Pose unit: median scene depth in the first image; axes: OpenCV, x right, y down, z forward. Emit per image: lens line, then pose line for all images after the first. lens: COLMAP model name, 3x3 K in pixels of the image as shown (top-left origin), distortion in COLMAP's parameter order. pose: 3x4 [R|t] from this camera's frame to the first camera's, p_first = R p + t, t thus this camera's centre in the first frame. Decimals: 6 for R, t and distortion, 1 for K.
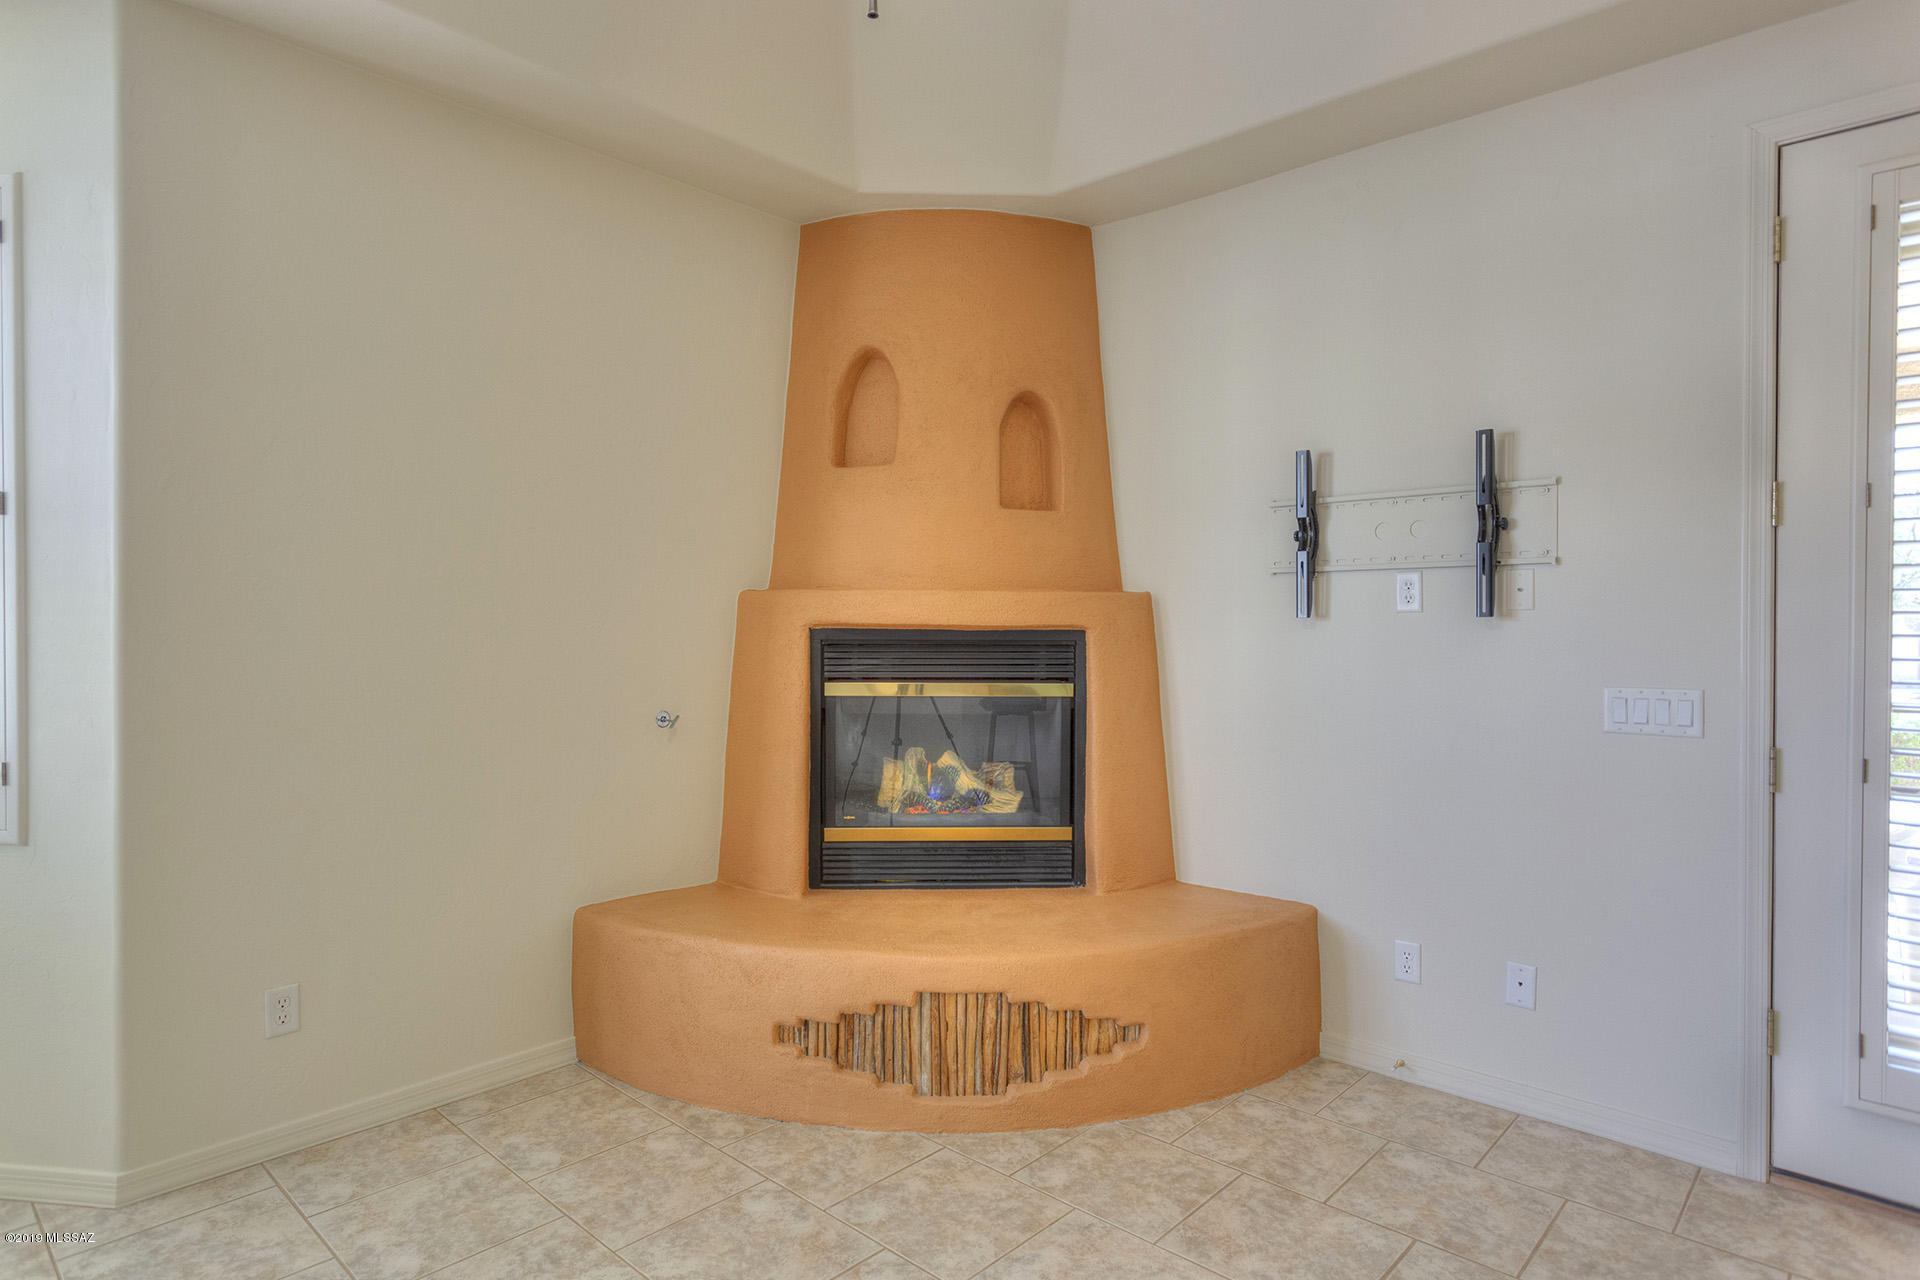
lens RADIAL K [[1047.7, 0, 960.0], [0, 1047.7, 640.0], [0, 0, 1]] dist [-0.024469, 0.022343]
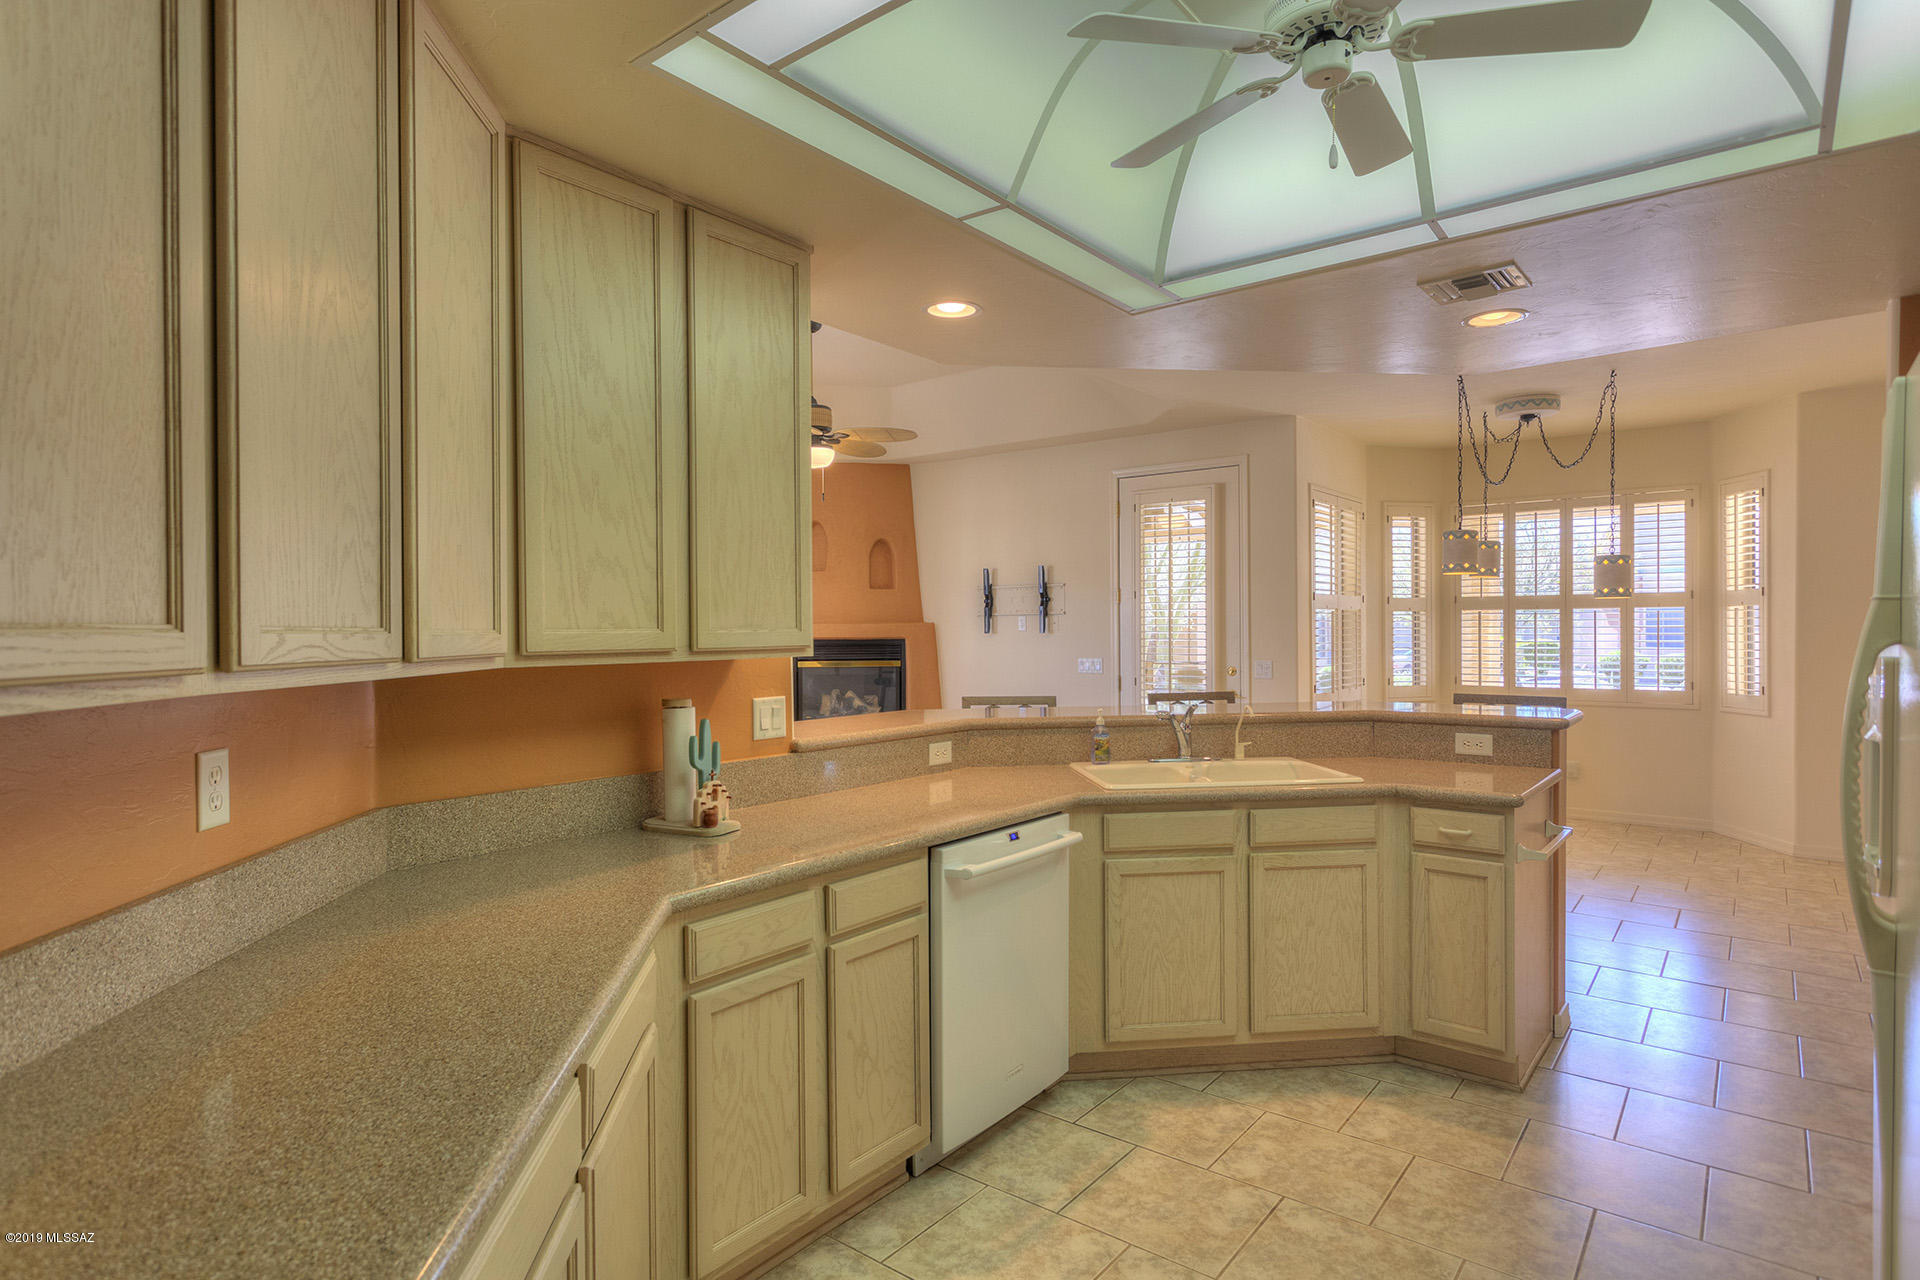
lens RADIAL K [[1050.7, 0, 960.0], [0, 1050.7, 640.0], [0, 0, 1]] dist [0.039852, -0.000204]
pose [[0.994581, -0.009613, 0.103517, -0.008502], [0.010343, 0.999925, -0.006516, 0.010342], [-0.103446, 0.007551, 0.994606, -1.512738]]
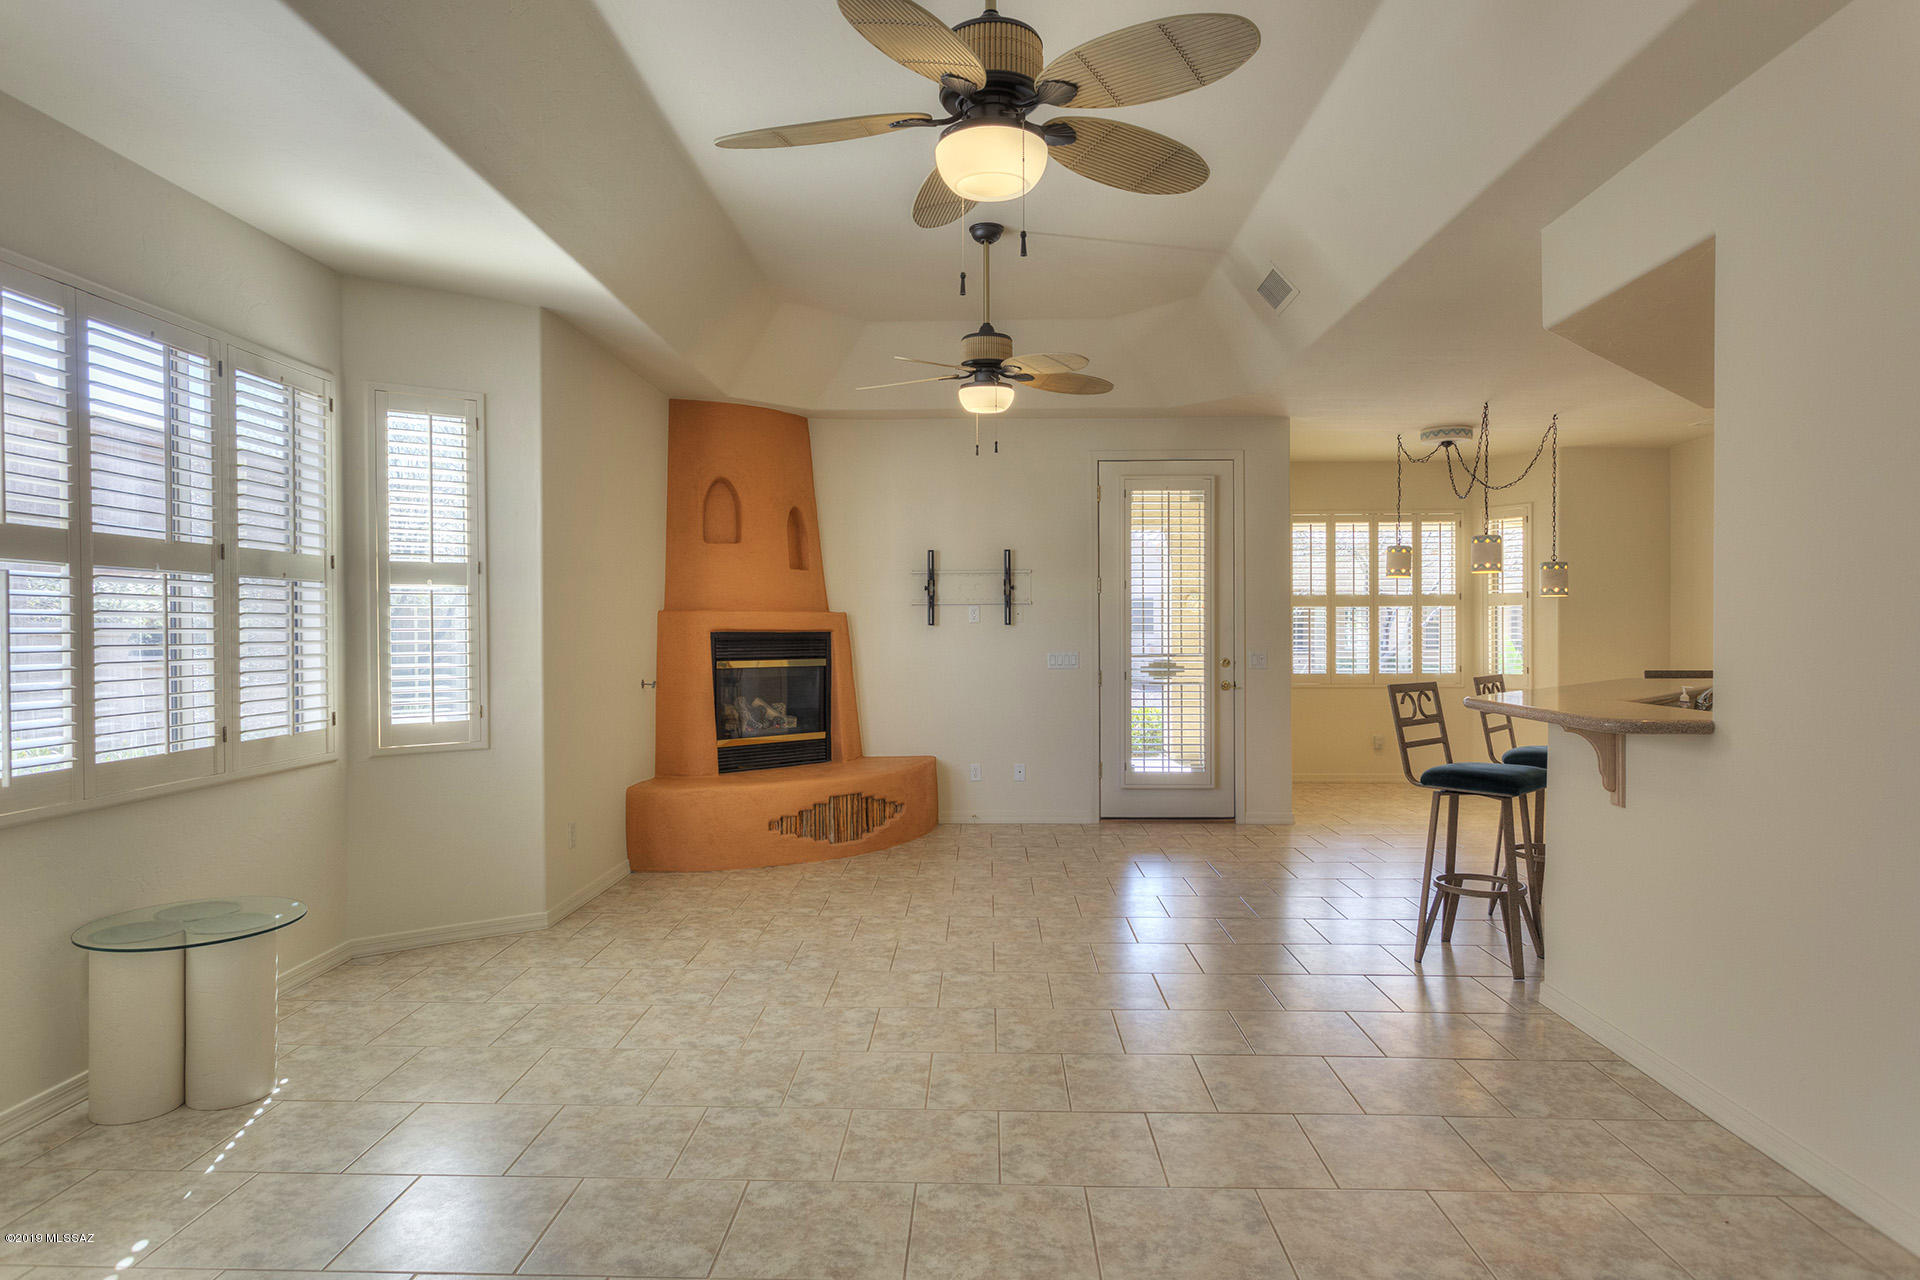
lens RADIAL K [[1047.7, 0, 960.0], [0, 1047.7, 640.0], [0, 0, 1]] dist [-0.024469, 0.022343]
pose [[0.761379, -0.014352, 0.648149, -1.050678], [0.016426, 0.999861, 0.002845, 0.004404], [-0.648100, 0.008480, 0.761508, -0.719654]]
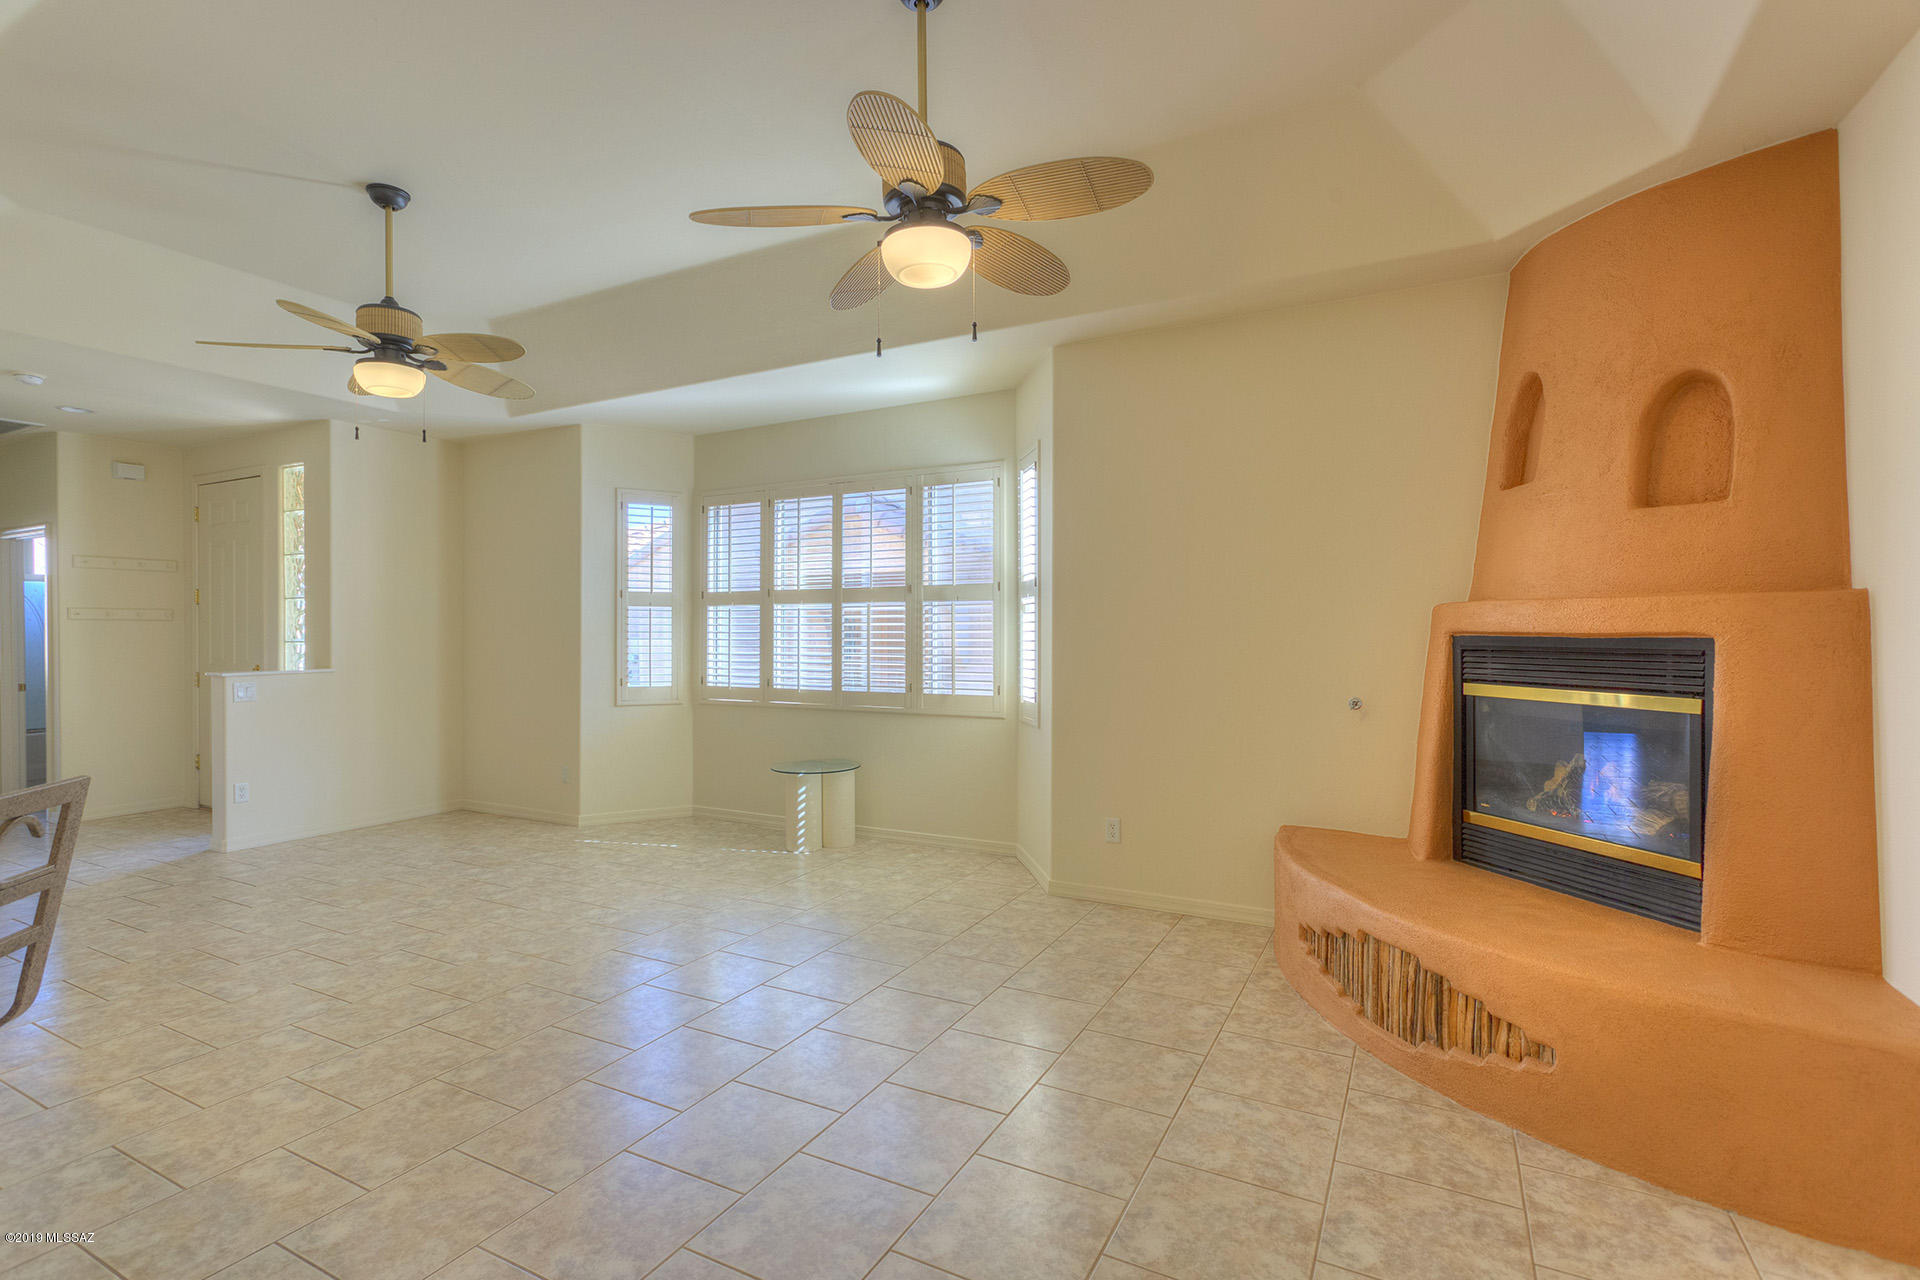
lens RADIAL K [[905.5, 0, 960.0], [0, 905.5, 640.0], [0, 0, 1]] dist [0.002331, 0.000866]
pose [[0.251667, 0.004339, -0.967804, 0.728363], [-0.011738, 0.999930, 0.001431, -0.001617], [0.967743, 0.011000, 0.251700, 0.224443]]
